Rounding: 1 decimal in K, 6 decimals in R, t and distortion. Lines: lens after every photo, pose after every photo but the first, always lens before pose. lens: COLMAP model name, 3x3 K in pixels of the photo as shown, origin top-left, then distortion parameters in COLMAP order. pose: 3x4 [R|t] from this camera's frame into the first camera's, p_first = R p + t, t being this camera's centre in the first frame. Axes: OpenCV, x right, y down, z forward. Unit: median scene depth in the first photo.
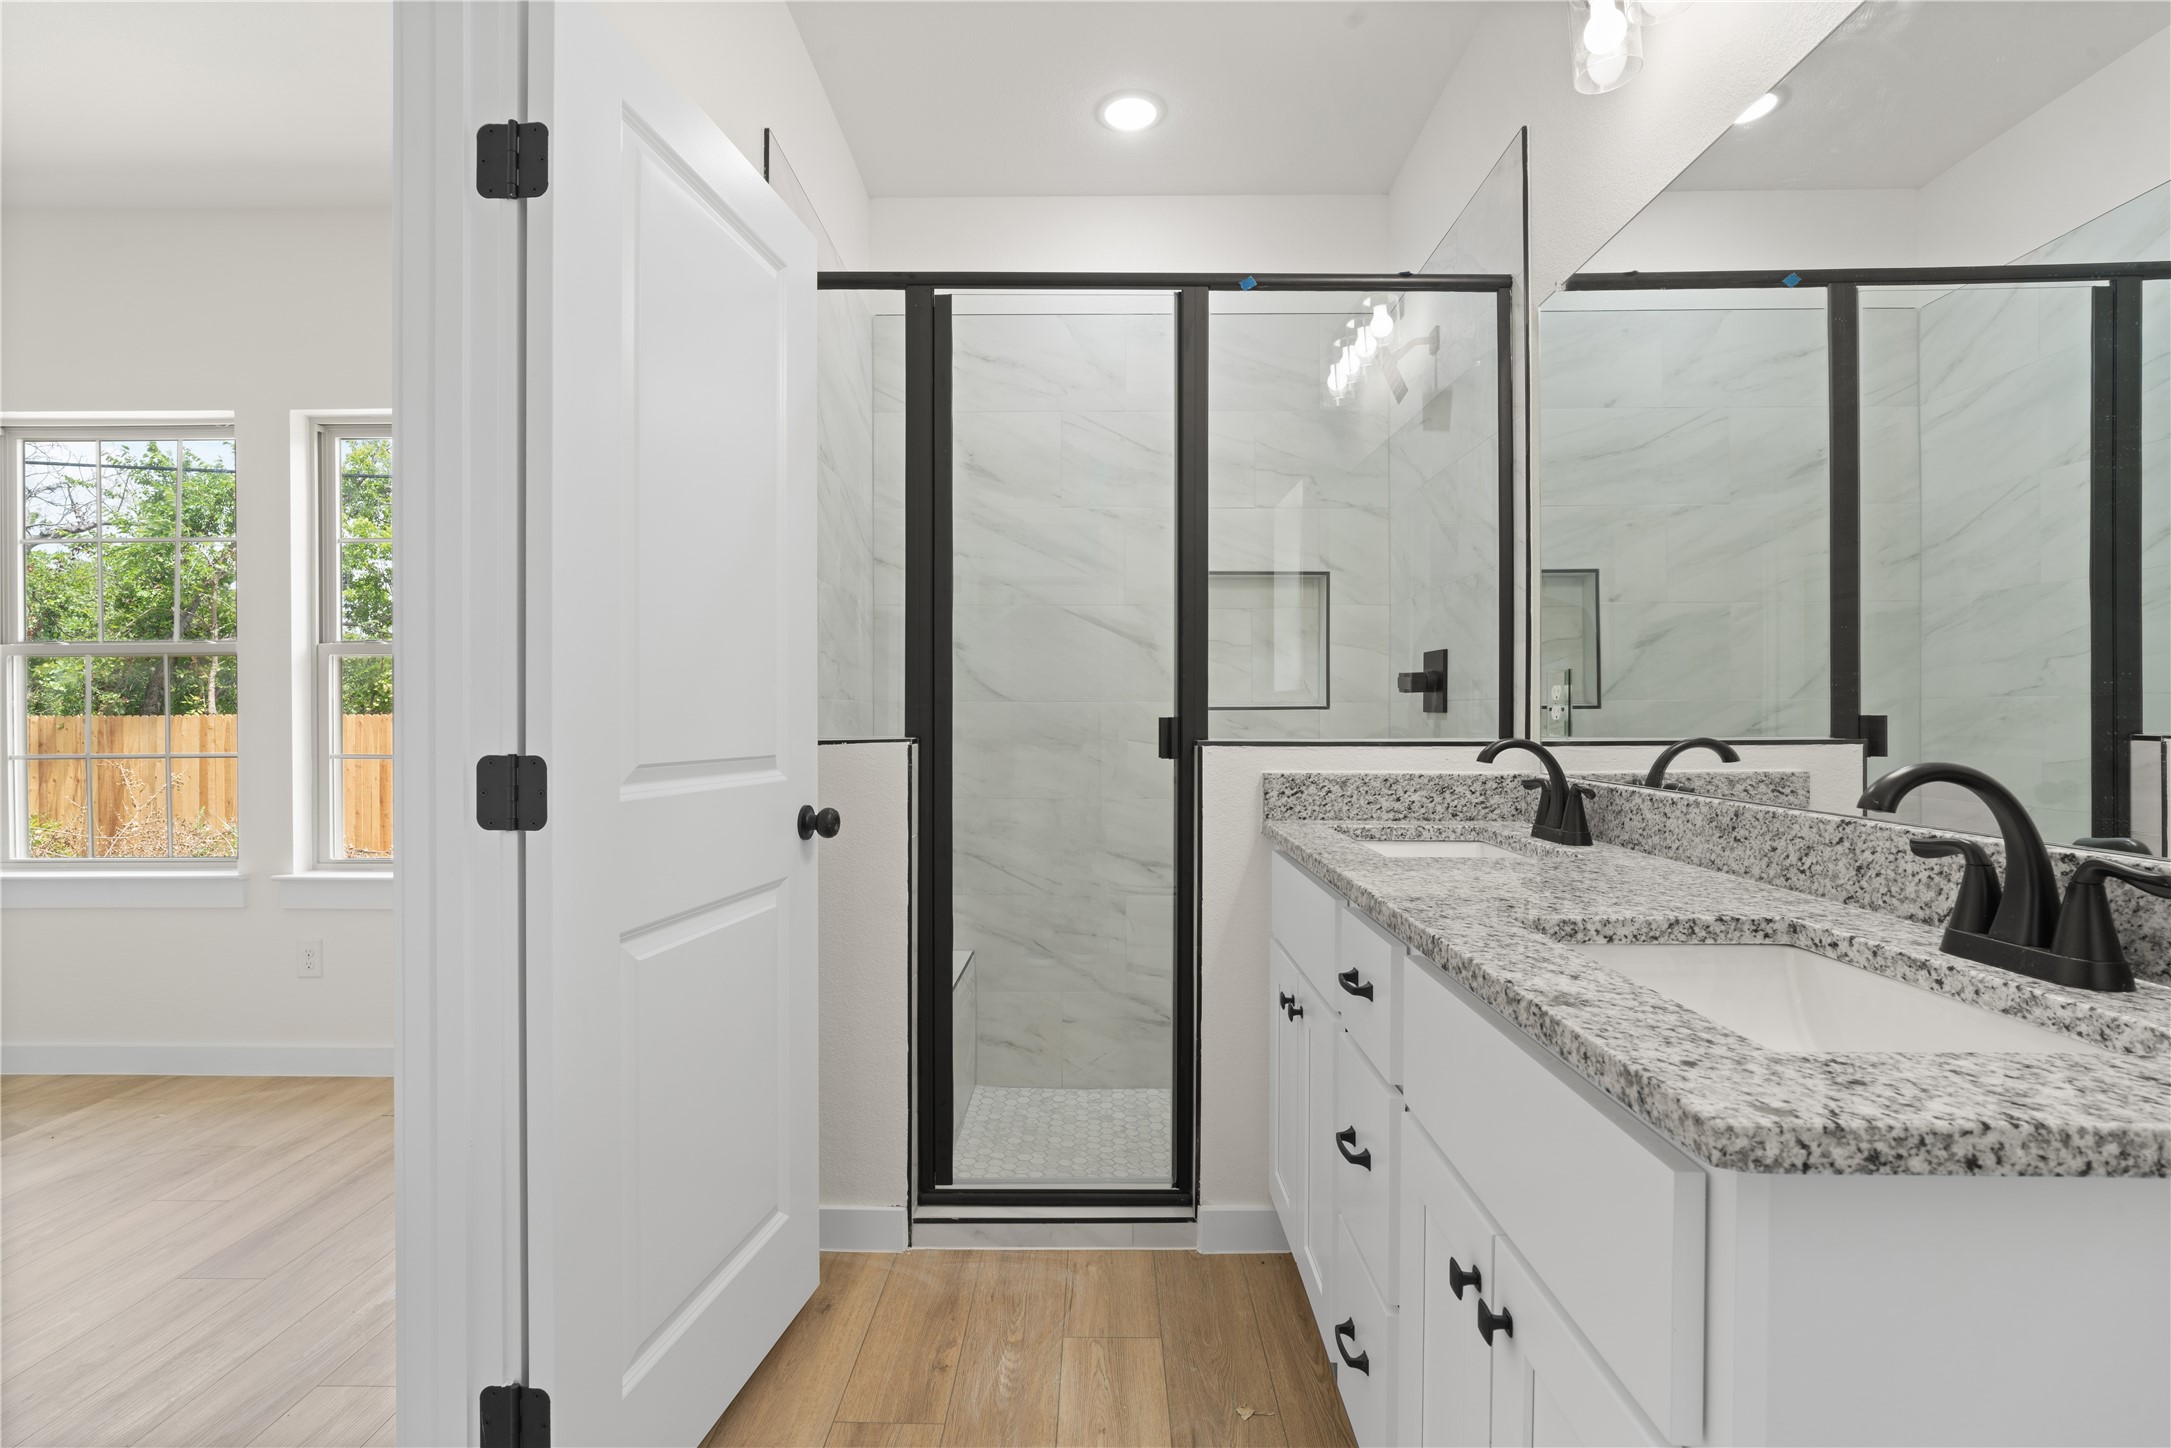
lens RADIAL K [[1013.3, 0, 1087.8], [0, 1013.3, 714.6], [0, 0, 1]] dist [-0.019372, 0.009315]
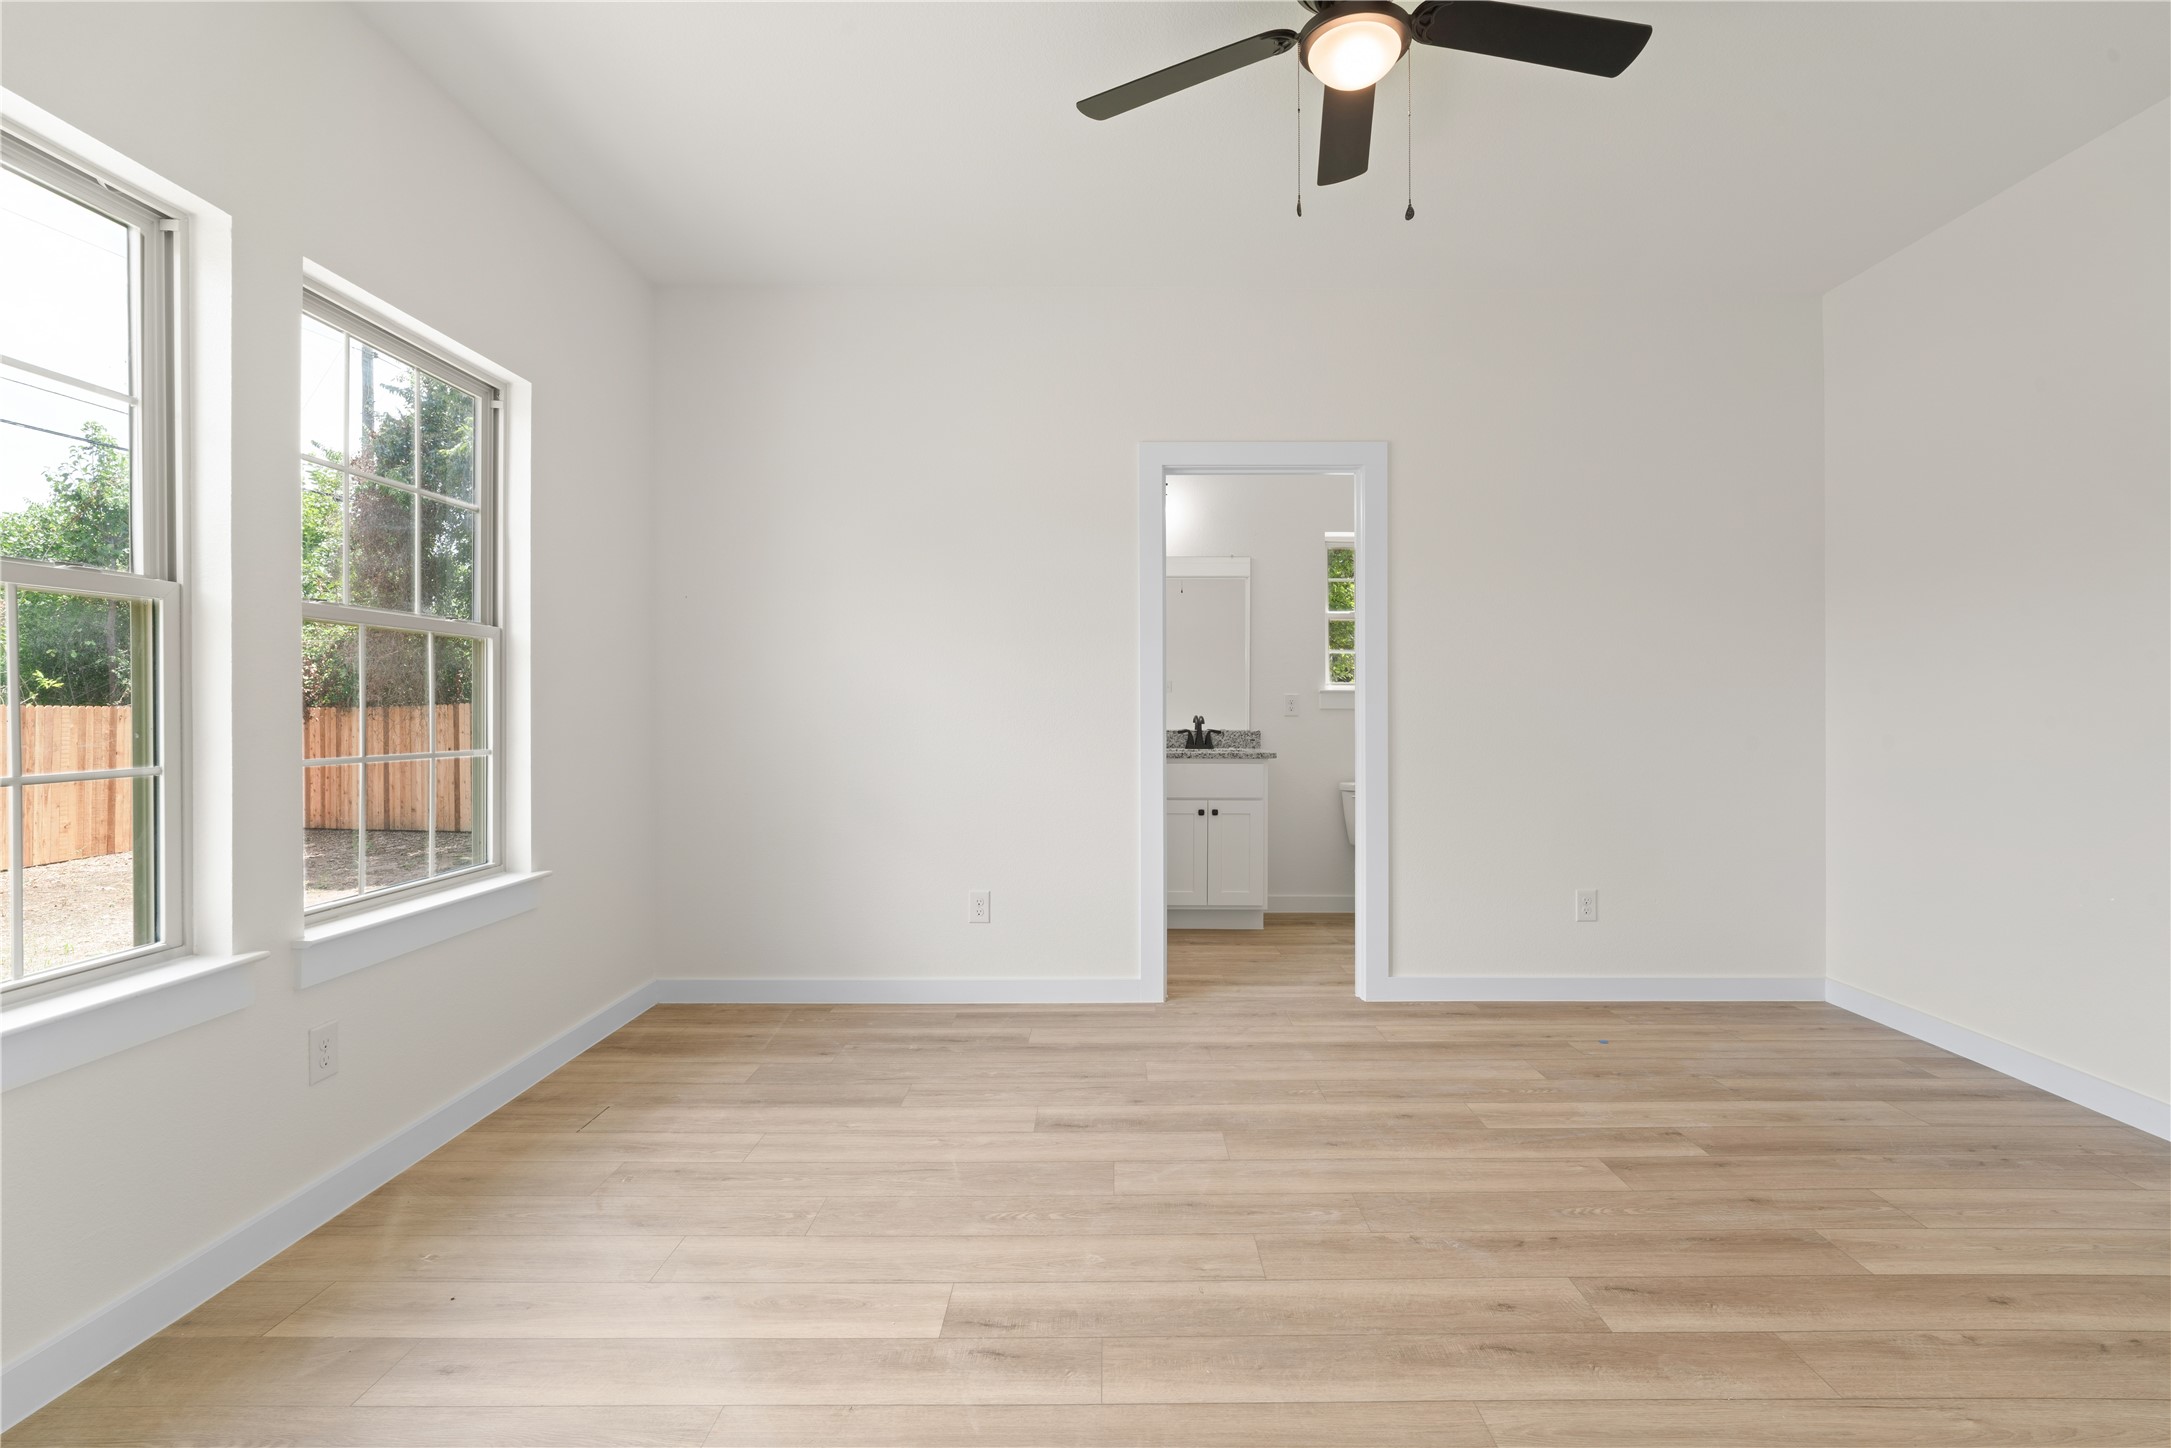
lens RADIAL K [[1013.3, 0, 1087.8], [0, 1013.3, 714.6], [0, 0, 1]] dist [-0.019372, 0.009315]
pose [[-0.003199, -0.004819, 0.999983, -1.505610], [-0.004579, 0.999978, 0.004804, -0.004056], [-0.999984, -0.004563, -0.003221, 0.468162]]
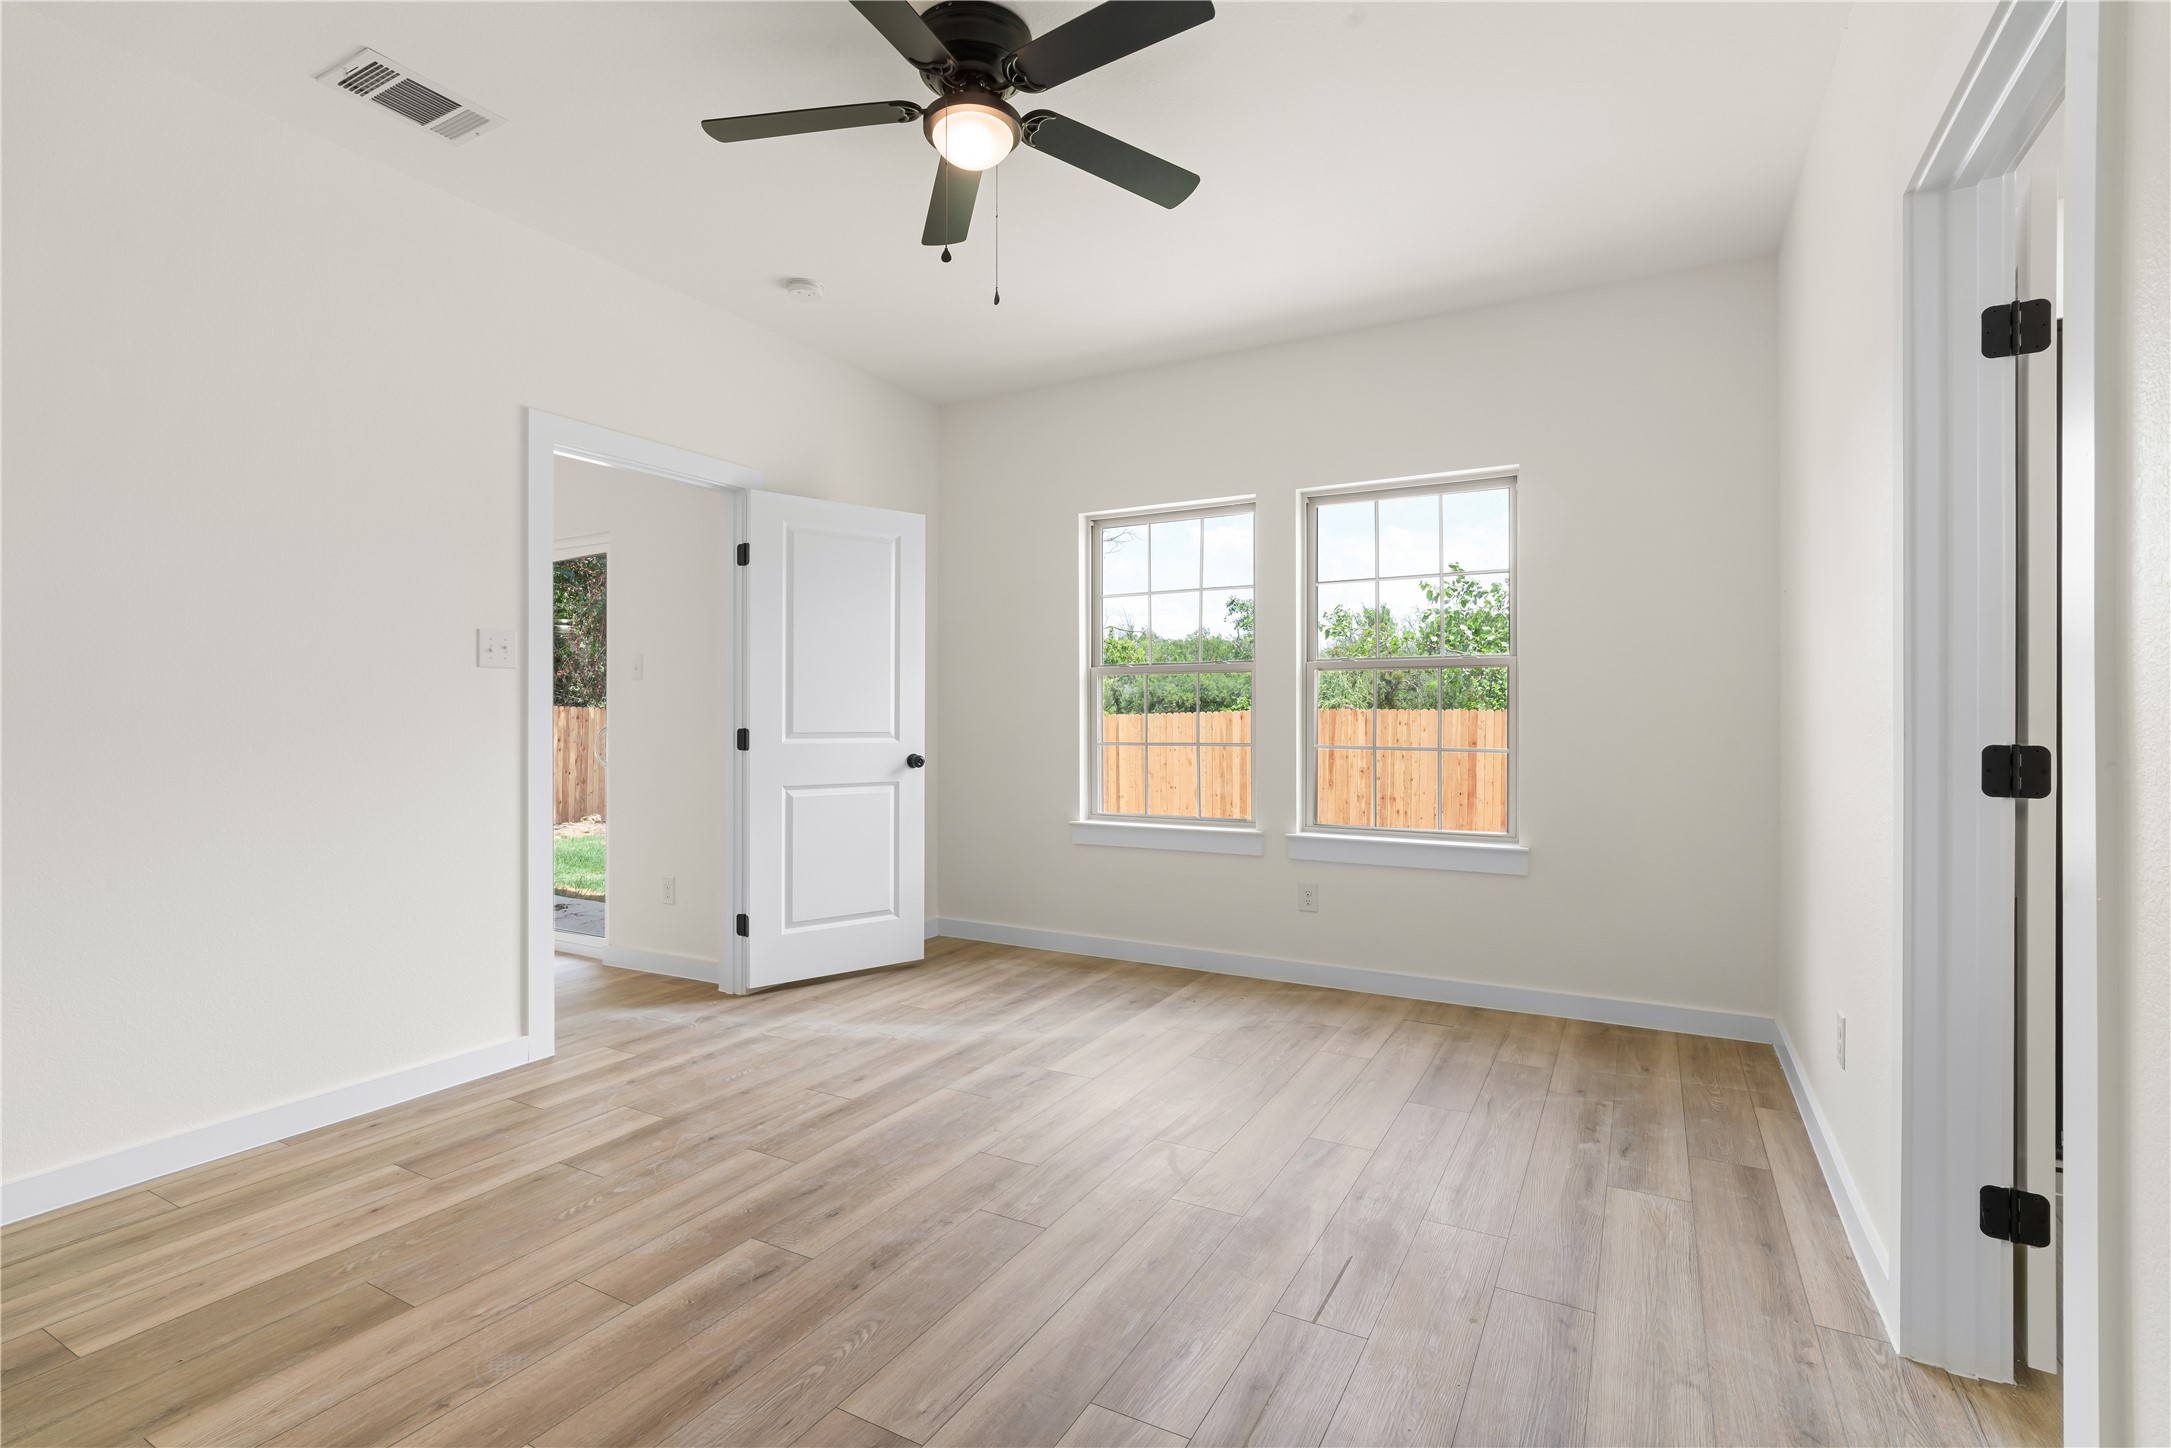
lens RADIAL K [[1013.3, 0, 1087.8], [0, 1013.3, 714.6], [0, 0, 1]] dist [-0.019372, 0.009315]
pose [[0.883597, 0.000687, -0.468248, -0.408569], [-0.000308, 1.000000, 0.000885, -0.002309], [0.468249, -0.000638, 0.883597, -0.333925]]
